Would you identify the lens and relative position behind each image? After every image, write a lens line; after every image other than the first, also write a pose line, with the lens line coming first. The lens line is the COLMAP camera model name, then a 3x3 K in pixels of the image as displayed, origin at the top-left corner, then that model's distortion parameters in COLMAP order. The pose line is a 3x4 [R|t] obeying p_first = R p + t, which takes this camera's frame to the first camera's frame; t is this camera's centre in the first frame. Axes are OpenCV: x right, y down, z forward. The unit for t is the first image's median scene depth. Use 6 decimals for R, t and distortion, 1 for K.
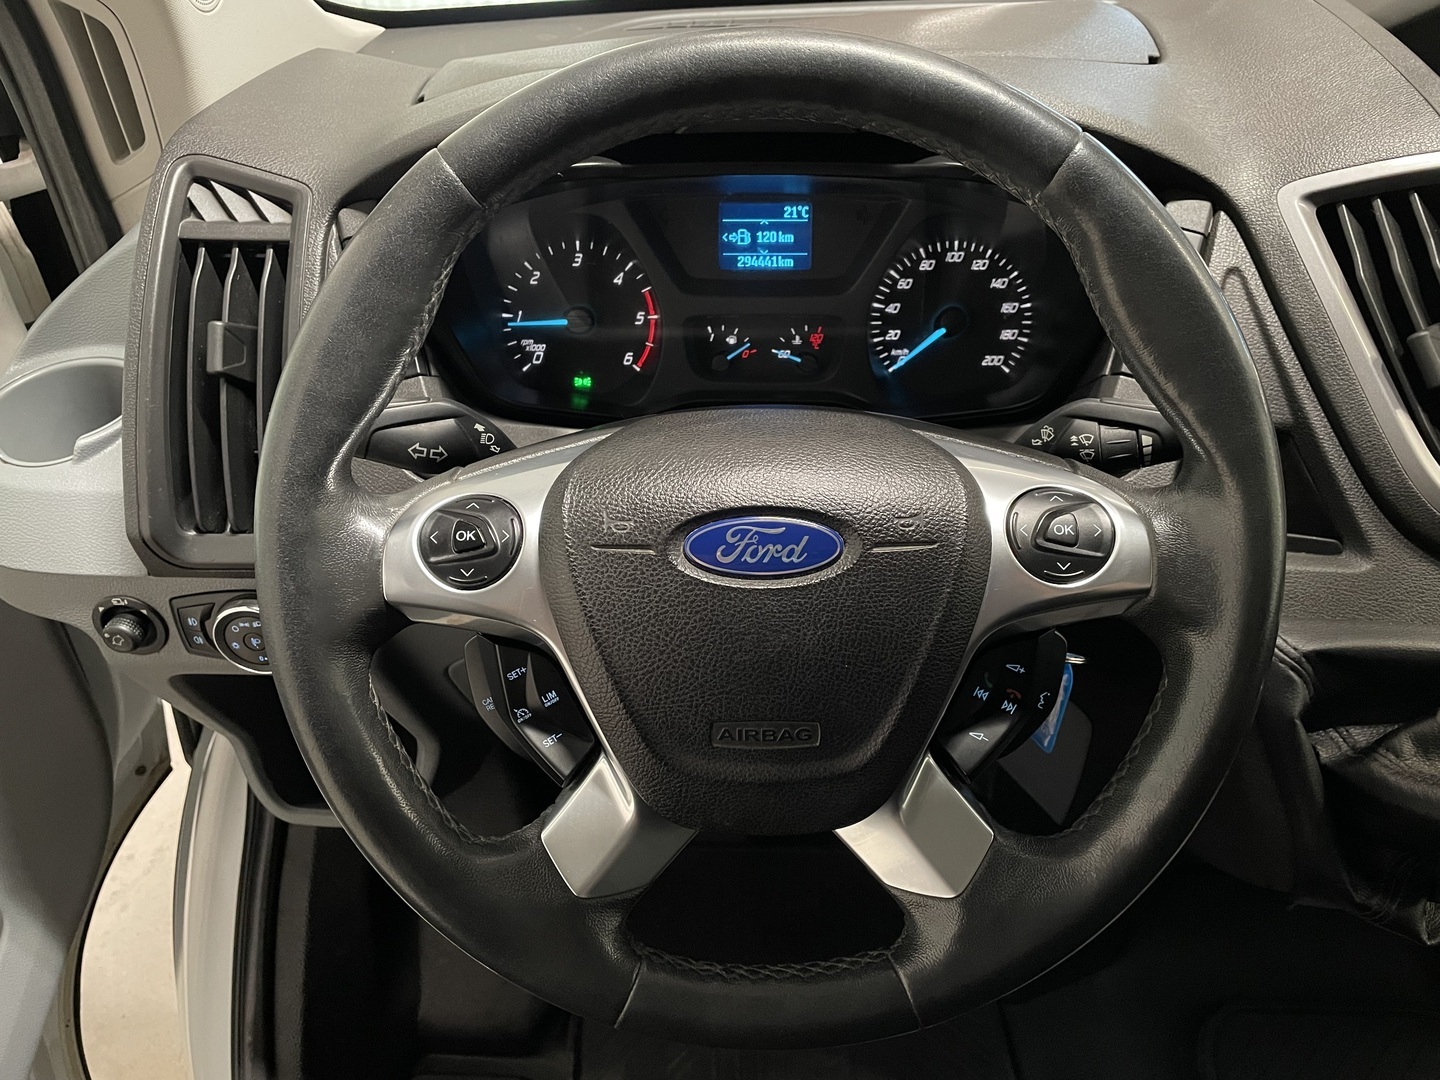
lens RADIAL K [[1097.2, 0, 721.7], [0, 1097.2, 527.8], [0, 0, 1]] dist [0.072858, -0.116178]
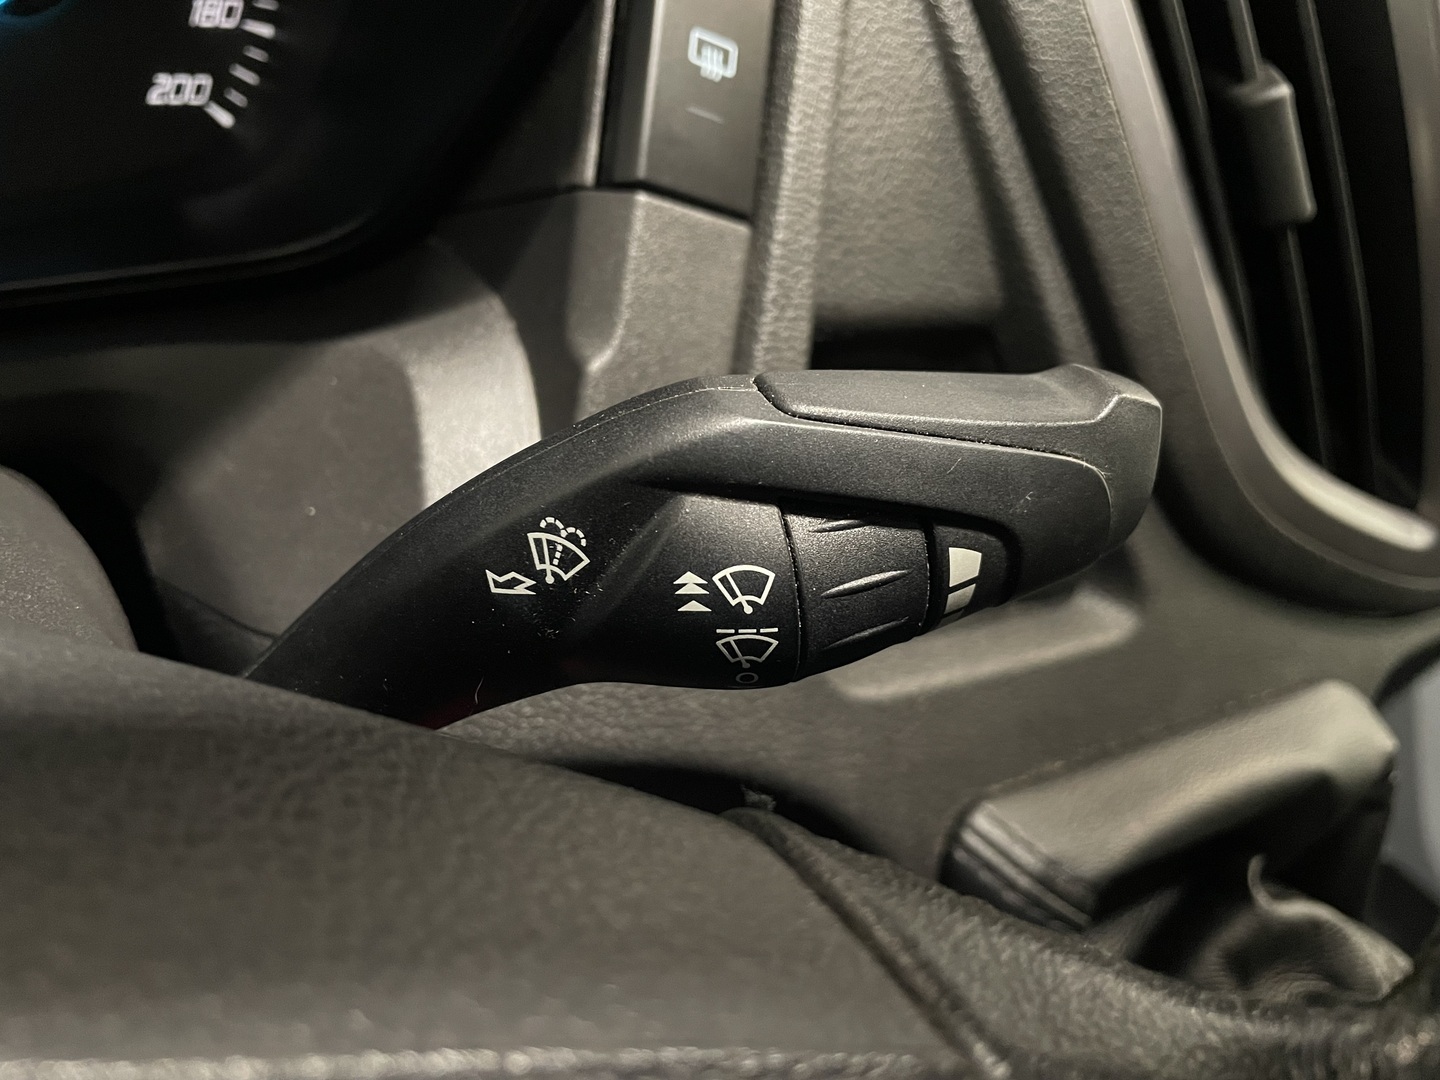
lens RADIAL K [[1224.5, 0, 720.0], [0, 1224.5, 540.0], [0, 0, 1]] dist [-0.007895, -0.006897]
pose [[0.789193, -0.192162, 0.583307, 0.131737], [0.038802, 0.963492, 0.264910, -0.111904], [-0.612918, -0.186432, 0.767838, 0.586405]]
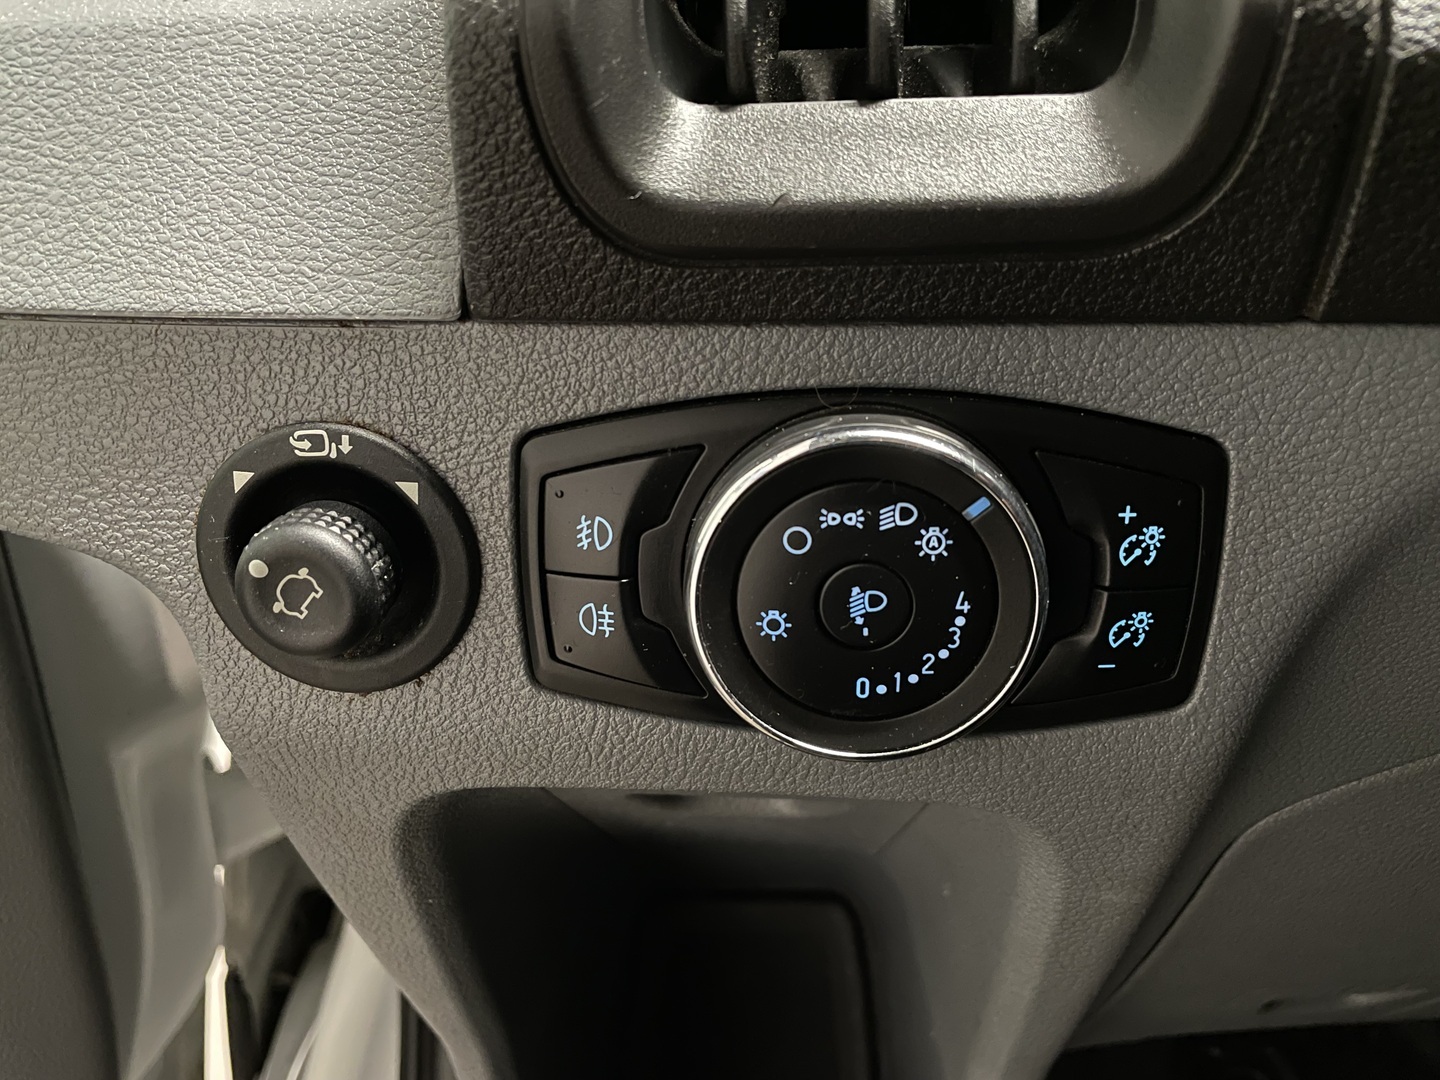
lens RADIAL K [[1131.2, 0, 720.4], [0, 1131.2, 546.0], [0, 0, 1]] dist [0.002964, 0.002569]
pose [[0.999871, 0.012045, -0.010615, -0.427650], [-0.014332, 0.967608, -0.252051, 0.145575], [0.007235, 0.252170, 0.967656, 0.721874]]
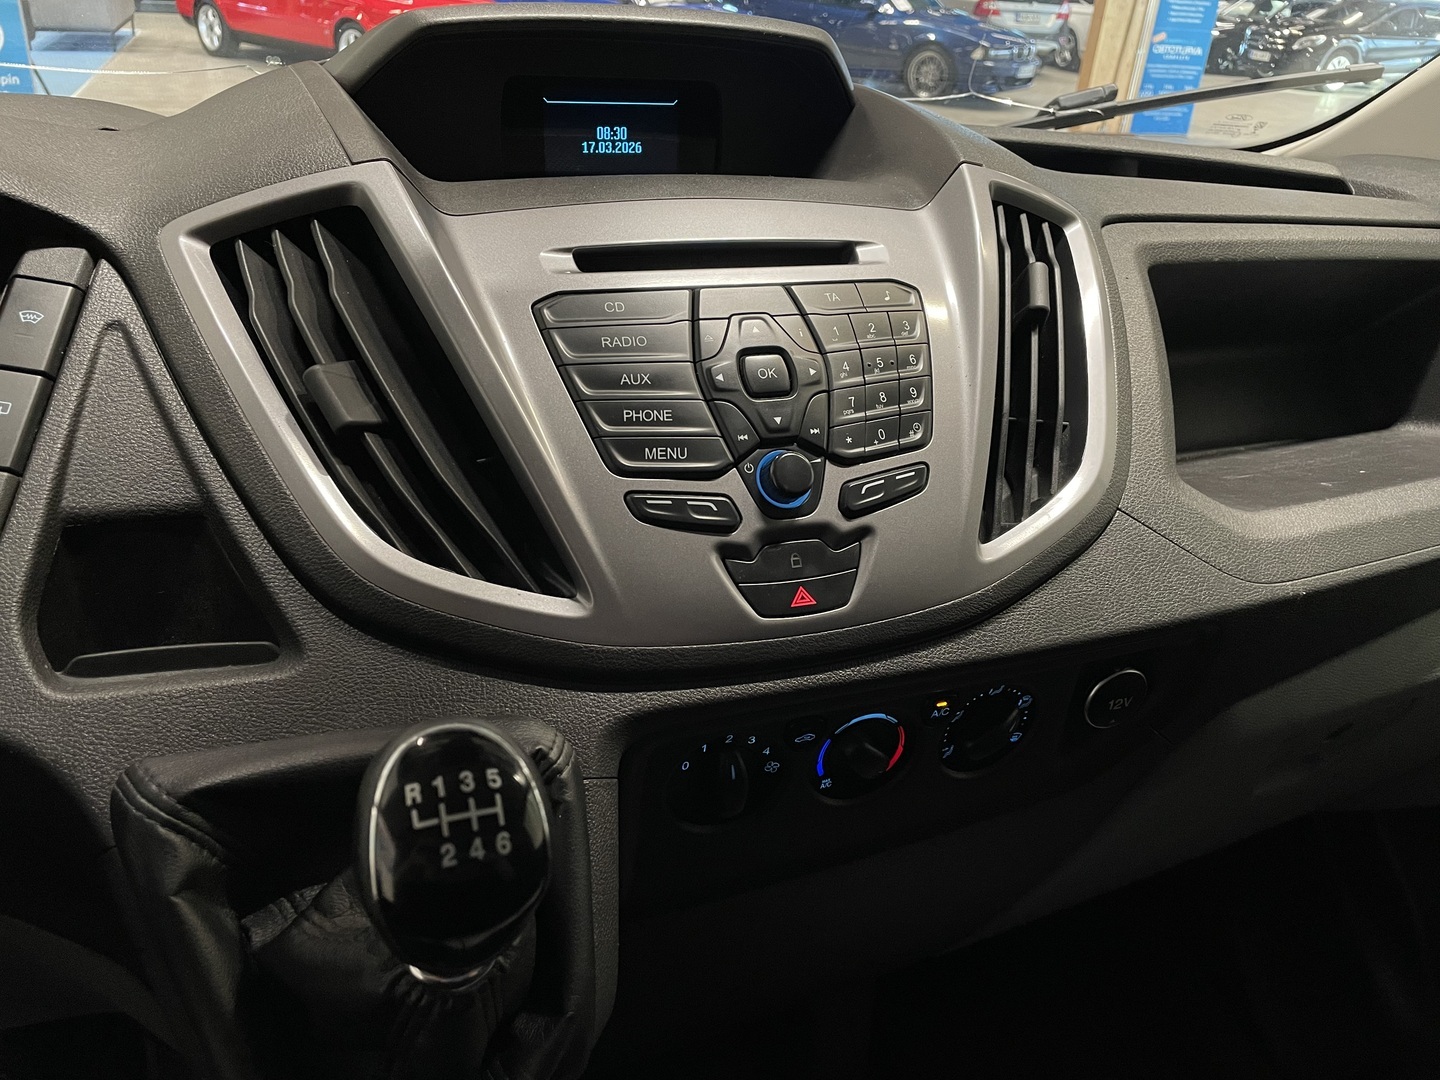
lens RADIAL K [[1131.2, 0, 720.4], [0, 1131.2, 546.0], [0, 0, 1]] dist [0.002964, 0.002569]
pose [[0.924619, -0.110502, 0.364512, 0.465480], [0.189756, 0.963415, -0.189274, 0.124630], [-0.330261, 0.244175, 0.911760, 0.150107]]
